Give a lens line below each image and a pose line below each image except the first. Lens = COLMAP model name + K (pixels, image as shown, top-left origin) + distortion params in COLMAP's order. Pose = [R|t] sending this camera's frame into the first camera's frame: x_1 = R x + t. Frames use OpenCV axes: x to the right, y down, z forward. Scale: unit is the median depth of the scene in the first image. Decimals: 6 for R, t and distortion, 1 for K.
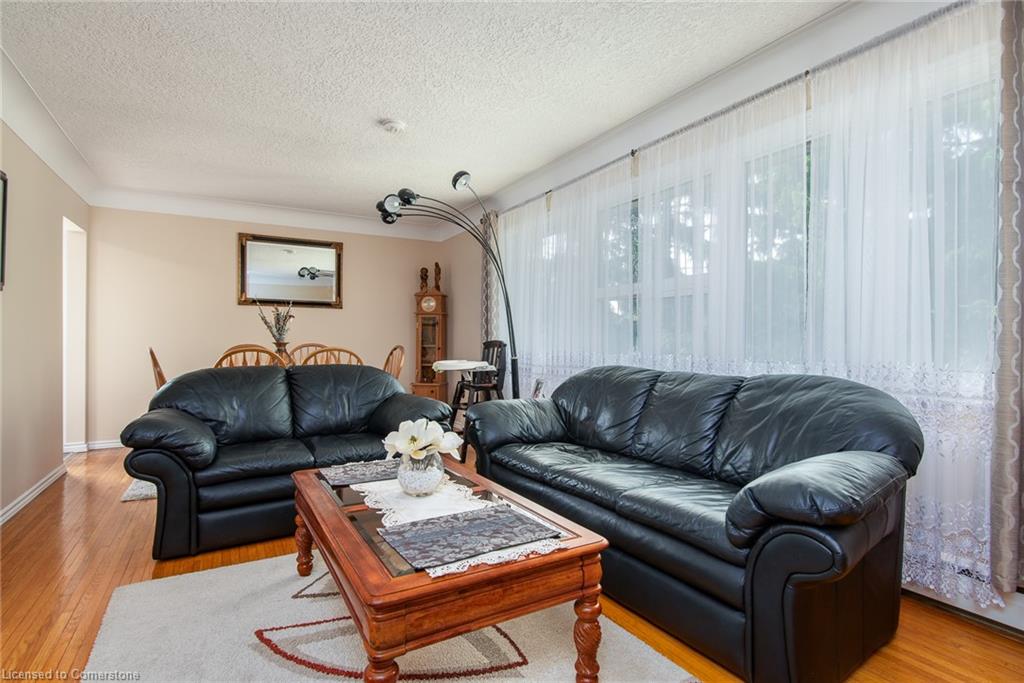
lens RADIAL K [[515.3, 0, 512.0], [0, 515.3, 341.5], [0, 0, 1]] dist [-0.000540, 0.000045]
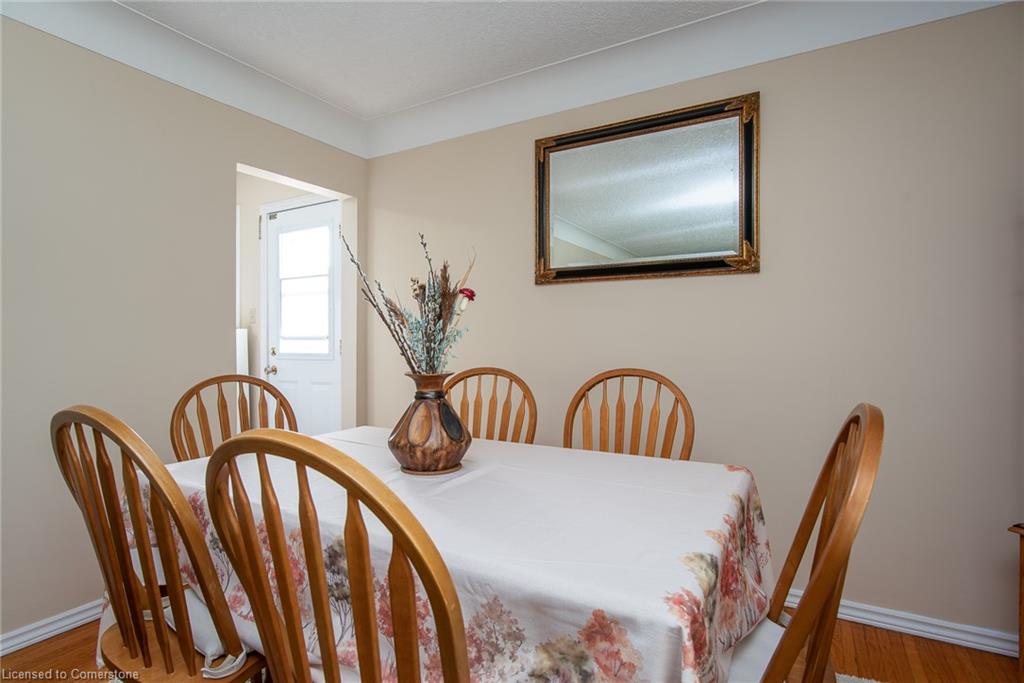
lens RADIAL K [[501.3, 0, 512.0], [0, 501.3, 341.5], [0, 0, 1]] dist [-0.009139, -0.000203]
pose [[0.501171, 0.000043, -0.865348, -0.206984], [0.001571, 0.999998, 0.000960, -0.027604], [0.865347, -0.001841, 0.501170, 1.276546]]
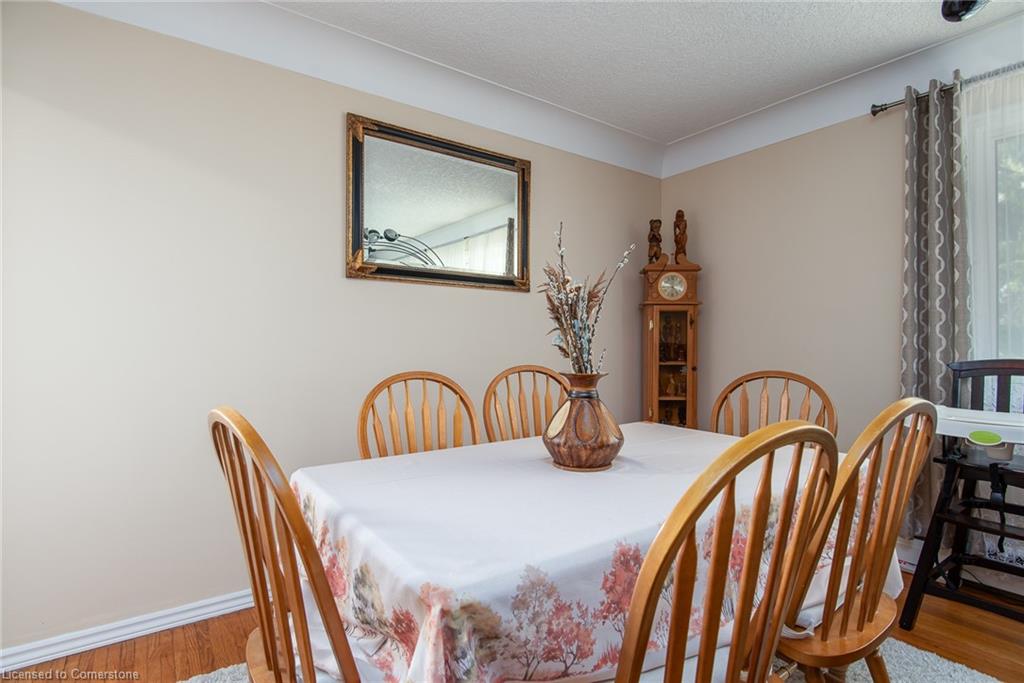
lens RADIAL K [[501.3, 0, 512.0], [0, 501.3, 341.5], [0, 0, 1]] dist [-0.009139, -0.000203]
pose [[0.995124, -0.003417, 0.098569, -0.755463], [0.004062, 0.999972, -0.006349, -0.023258], [-0.098545, 0.006718, 0.995110, 0.979795]]
